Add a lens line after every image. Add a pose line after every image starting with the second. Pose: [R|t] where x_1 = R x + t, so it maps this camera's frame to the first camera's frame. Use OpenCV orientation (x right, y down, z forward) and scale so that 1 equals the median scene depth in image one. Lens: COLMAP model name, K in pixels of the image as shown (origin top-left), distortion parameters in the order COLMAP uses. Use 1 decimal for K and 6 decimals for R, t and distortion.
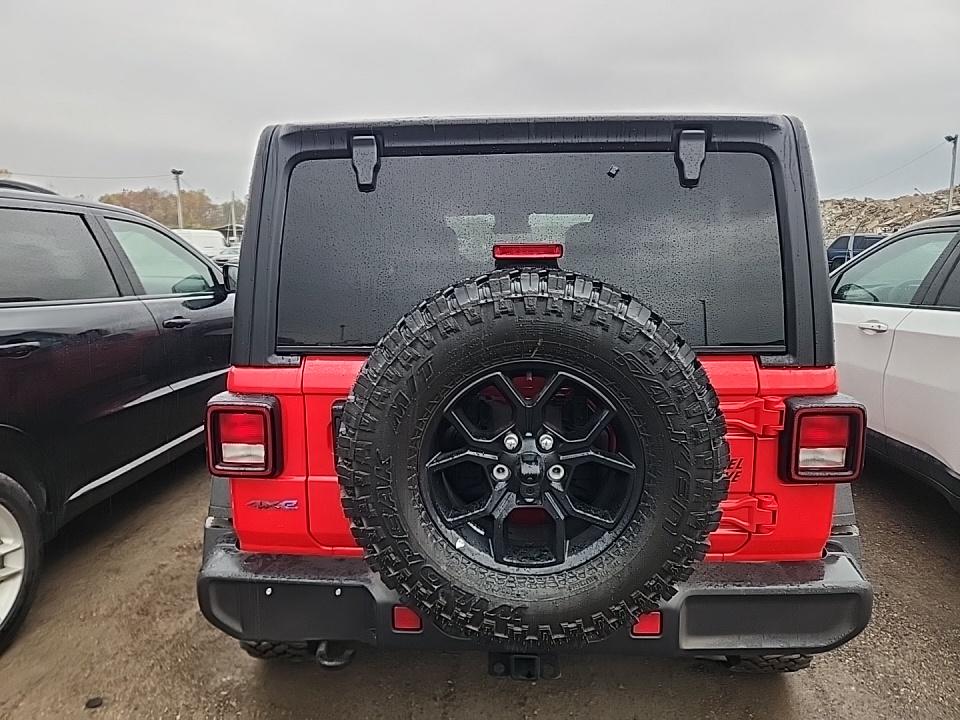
lens RADIAL K [[680.7, 0, 478.1], [0, 680.7, 365.9], [0, 0, 1]] dist [0.096832, -0.113659]
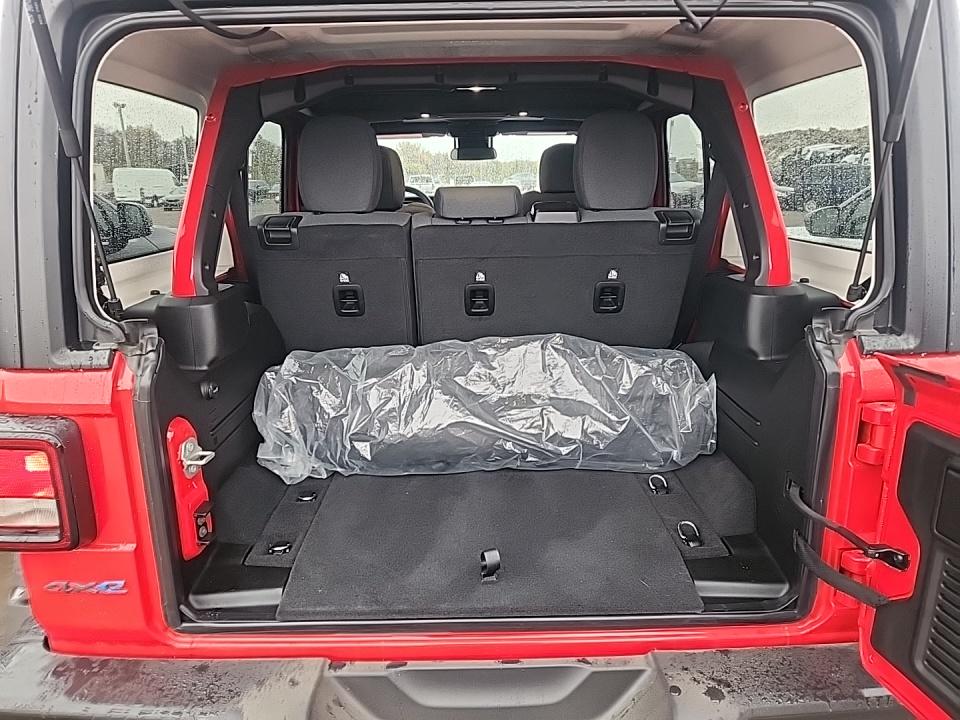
lens RADIAL K [[680.7, 0, 478.1], [0, 680.7, 365.9], [0, 0, 1]] dist [0.096832, -0.113659]
pose [[0.999006, -0.018589, 0.040519, 0.041275], [0.015099, 0.996284, 0.084794, -0.055933], [-0.041944, -0.084098, 0.995574, 0.459580]]
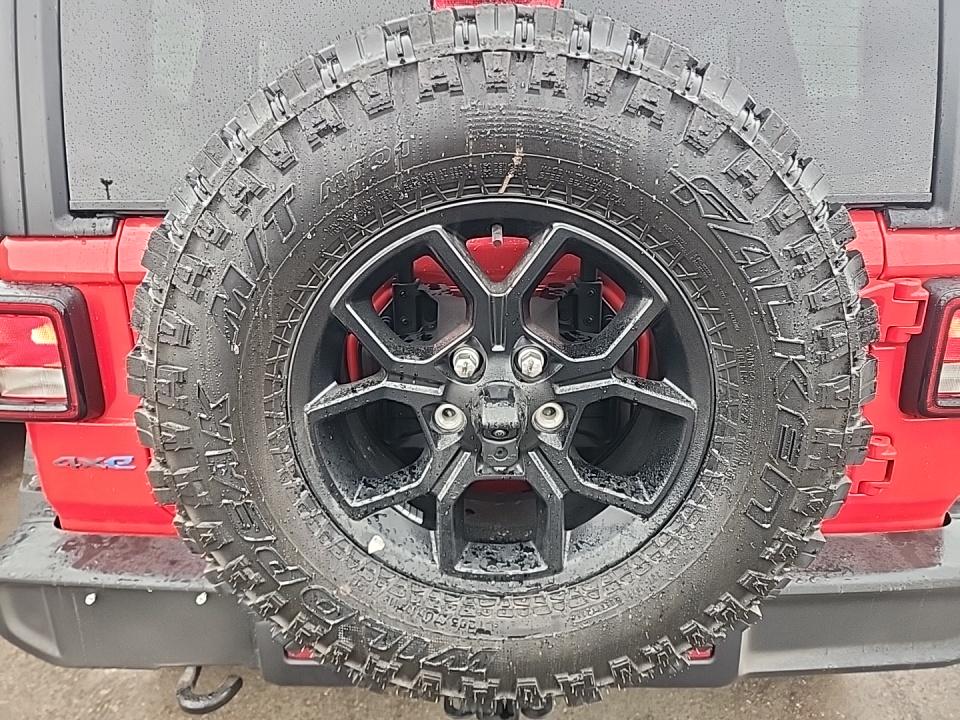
lens RADIAL K [[680.7, 0, 478.1], [0, 680.7, 365.9], [0, 0, 1]] dist [0.096832, -0.113659]
pose [[0.999814, -0.012050, 0.015056, 0.049736], [0.010013, 0.991631, 0.128716, 0.044882], [-0.016481, -0.128541, 0.991567, 0.463670]]
